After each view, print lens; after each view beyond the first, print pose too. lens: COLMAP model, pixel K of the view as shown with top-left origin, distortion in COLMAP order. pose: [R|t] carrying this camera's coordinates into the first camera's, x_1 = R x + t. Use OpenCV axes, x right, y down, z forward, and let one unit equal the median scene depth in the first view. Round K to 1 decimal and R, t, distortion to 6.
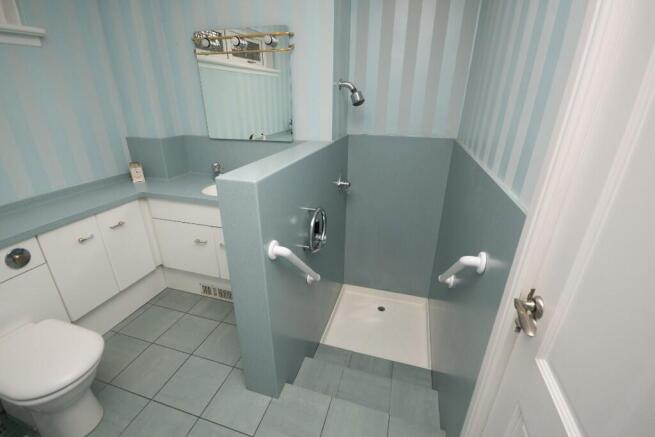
lens RADIAL K [[290.1, 0, 326.5], [0, 290.1, 221.8], [0, 0, 1]] dist [-0.021356, -0.002431]
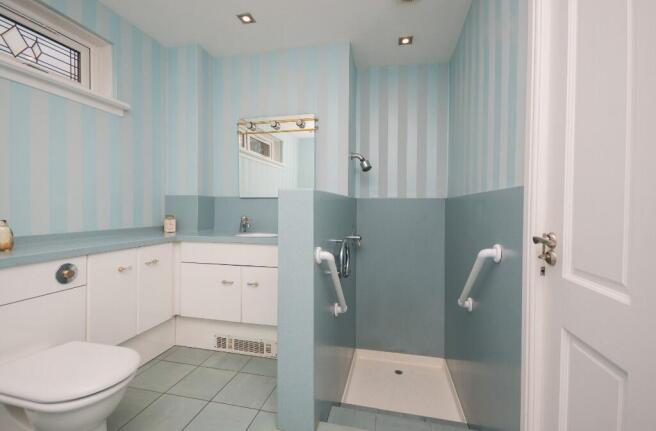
lens RADIAL K [[290.6, 0, 328.1], [0, 290.6, 212.4], [0, 0, 1]] dist [-0.021356, -0.002431]
pose [[0.997623, -0.001814, 0.068889, -0.142260], [0.028358, 0.921896, -0.386399, 0.243211], [-0.062807, 0.387434, 0.919755, -0.074024]]
